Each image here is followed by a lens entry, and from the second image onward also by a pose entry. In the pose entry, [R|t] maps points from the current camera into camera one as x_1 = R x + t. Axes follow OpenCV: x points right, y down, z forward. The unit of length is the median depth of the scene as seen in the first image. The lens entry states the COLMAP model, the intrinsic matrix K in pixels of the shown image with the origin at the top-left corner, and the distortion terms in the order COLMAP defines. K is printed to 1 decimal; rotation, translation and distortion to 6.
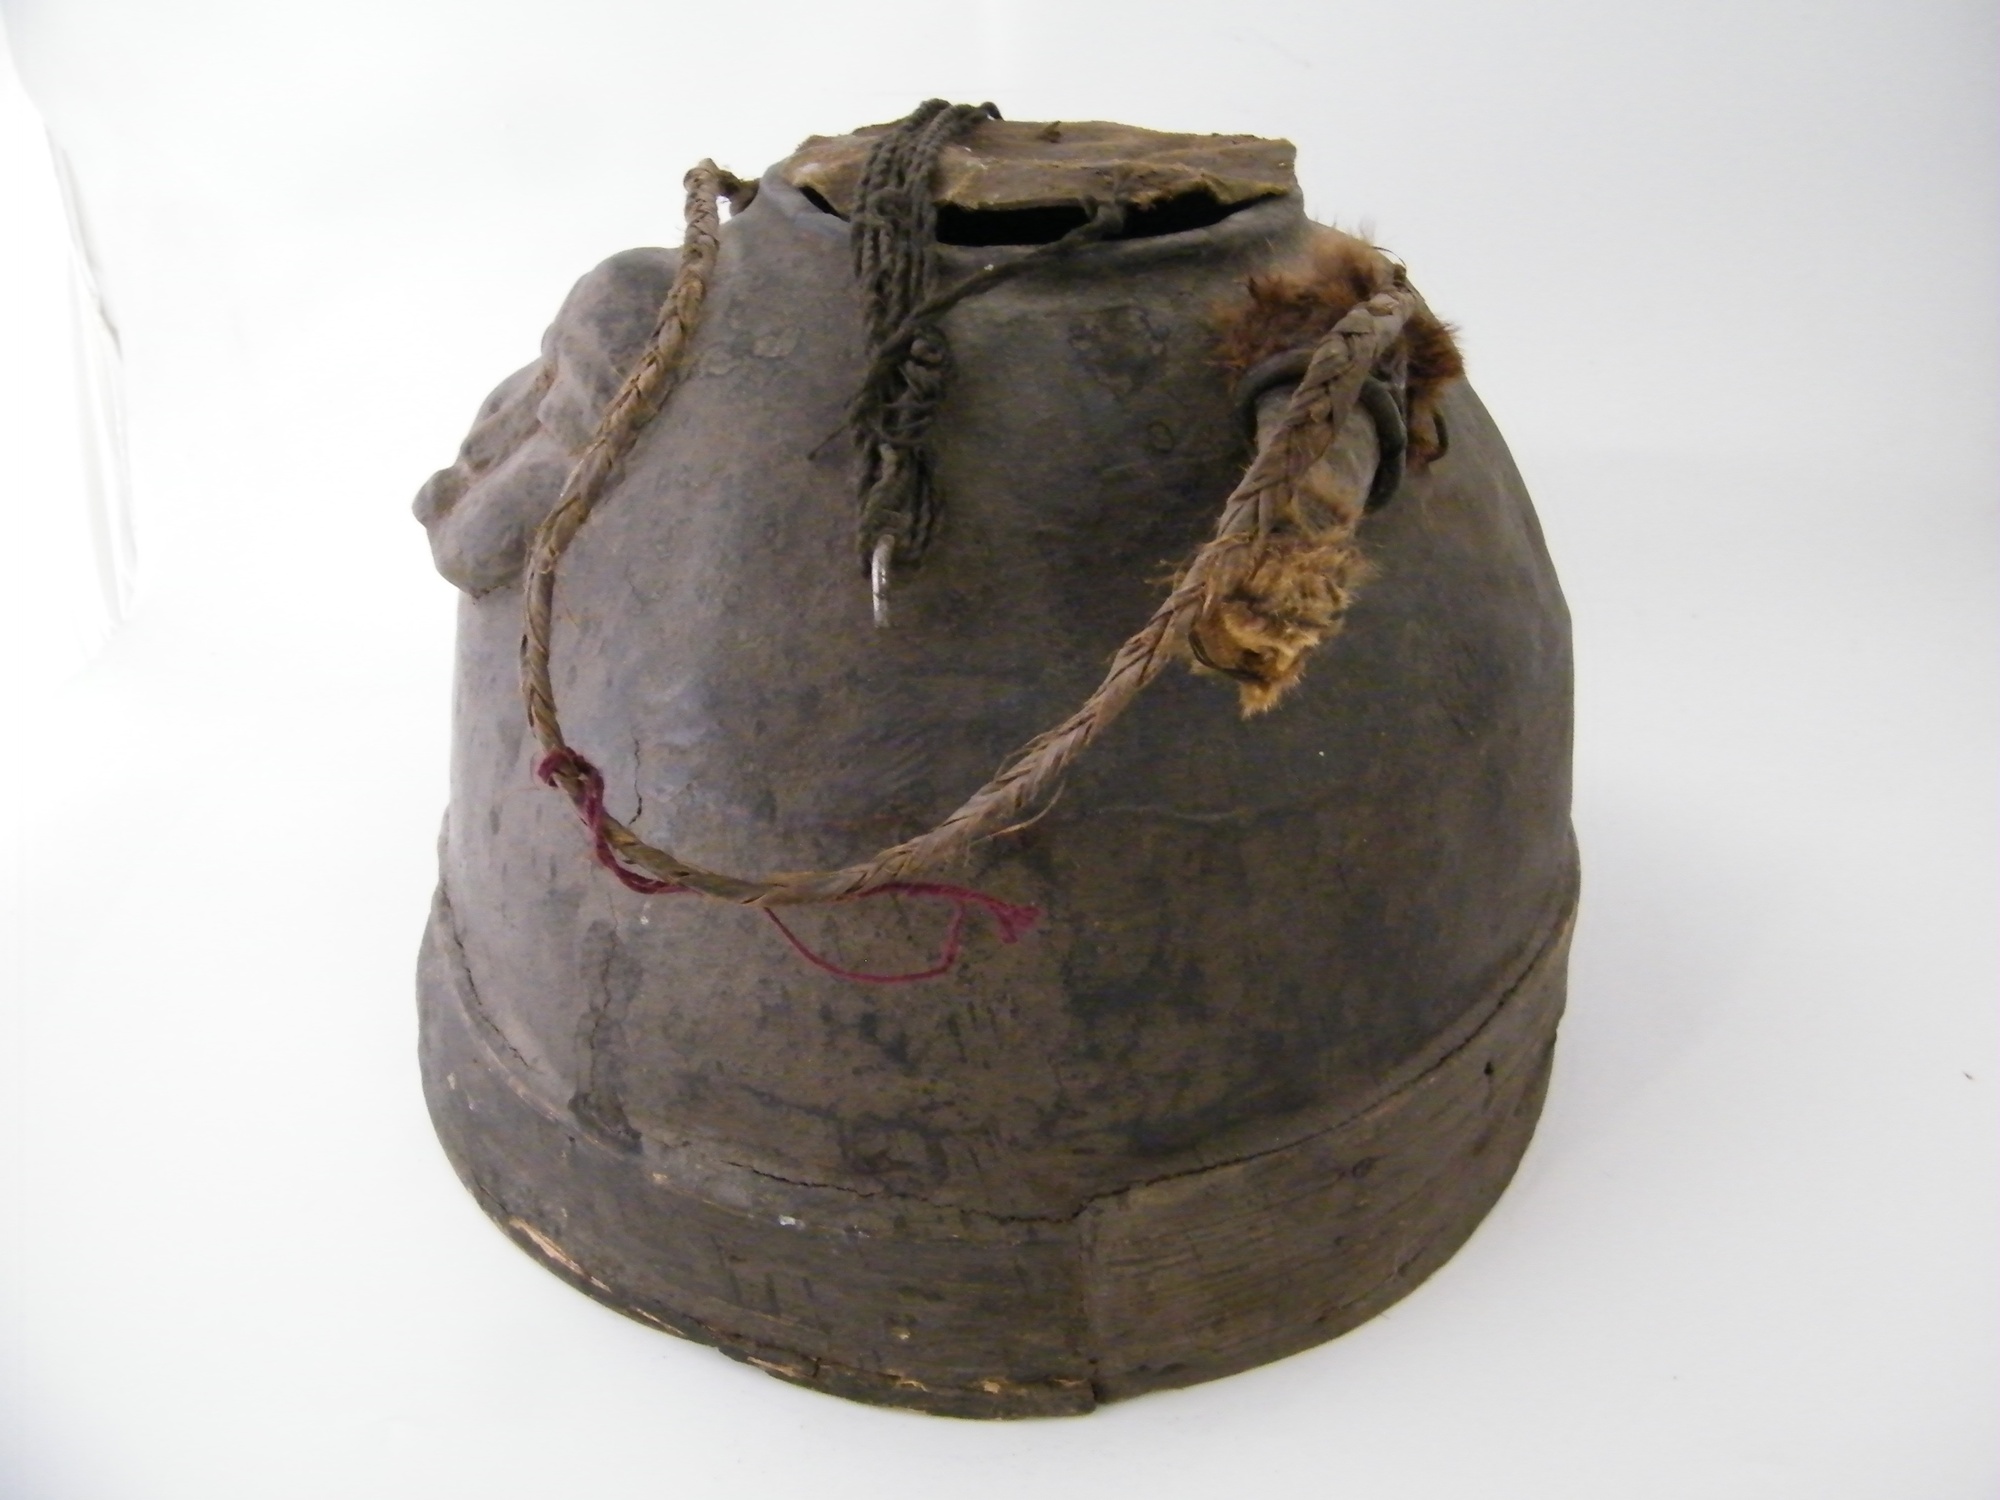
lens RADIAL K [[1625.1, 0, 991.6], [0, 1625.1, 699.0], [0, 0, 1]] dist [-0.138240, 0.000195]
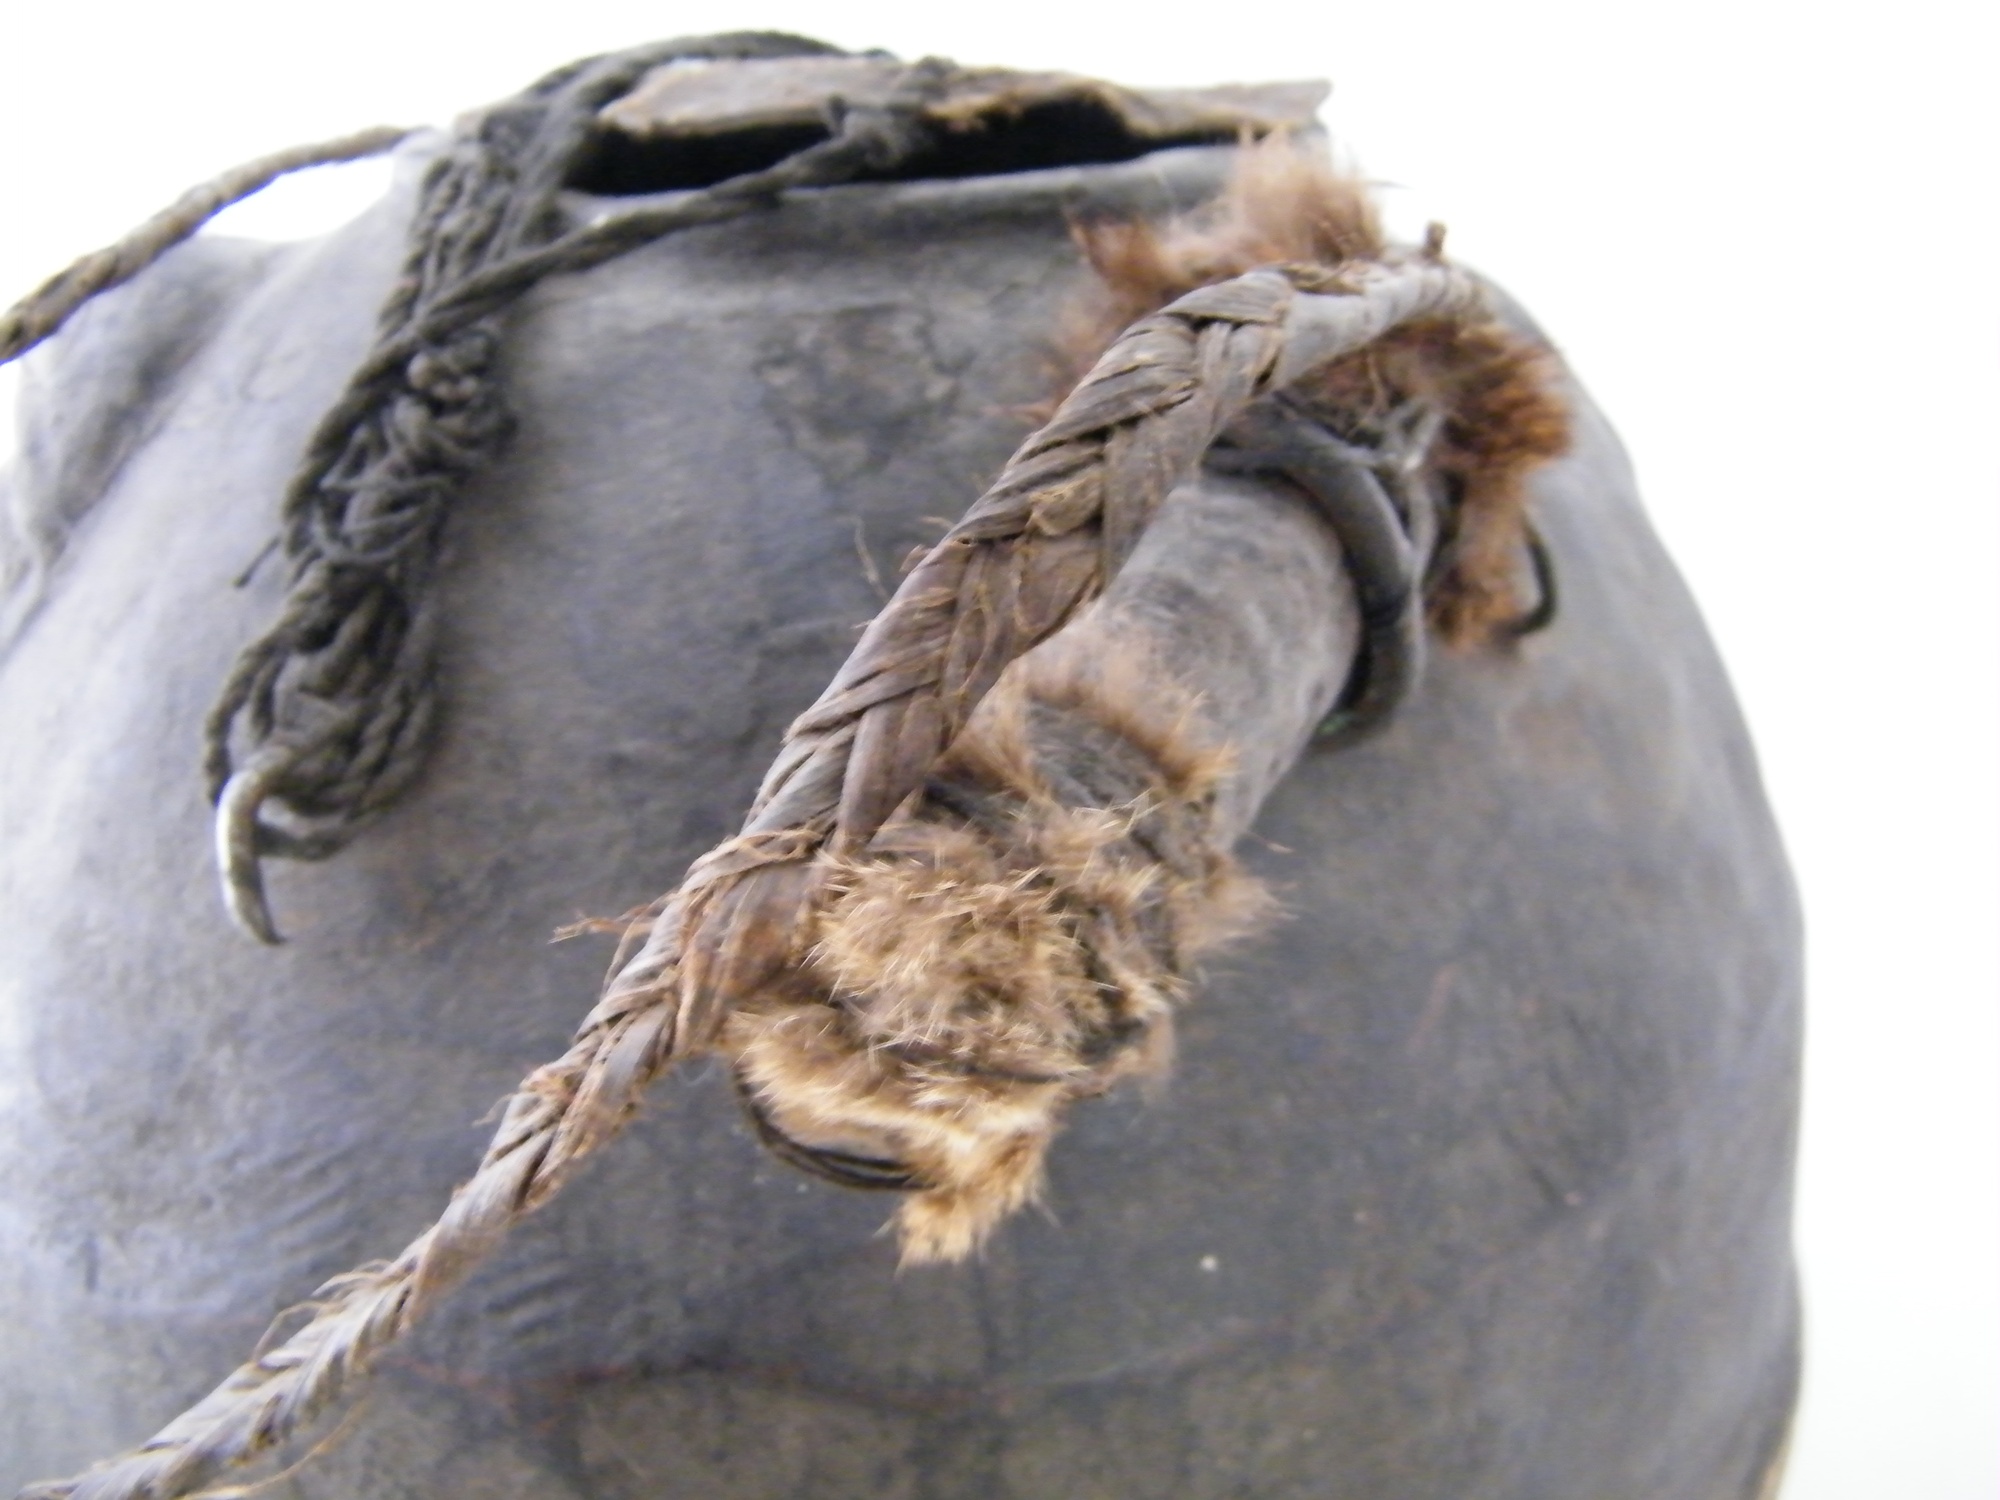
lens RADIAL K [[1704.3, 0, 1059.6], [0, 1704.3, 685.6], [0, 0, 1]] dist [-0.197154, 0.134997]
pose [[0.992346, 0.047224, -0.114102, 0.205050], [-0.057361, 0.994533, -0.087260, -0.084046], [0.109357, 0.093137, 0.989629, 0.502869]]
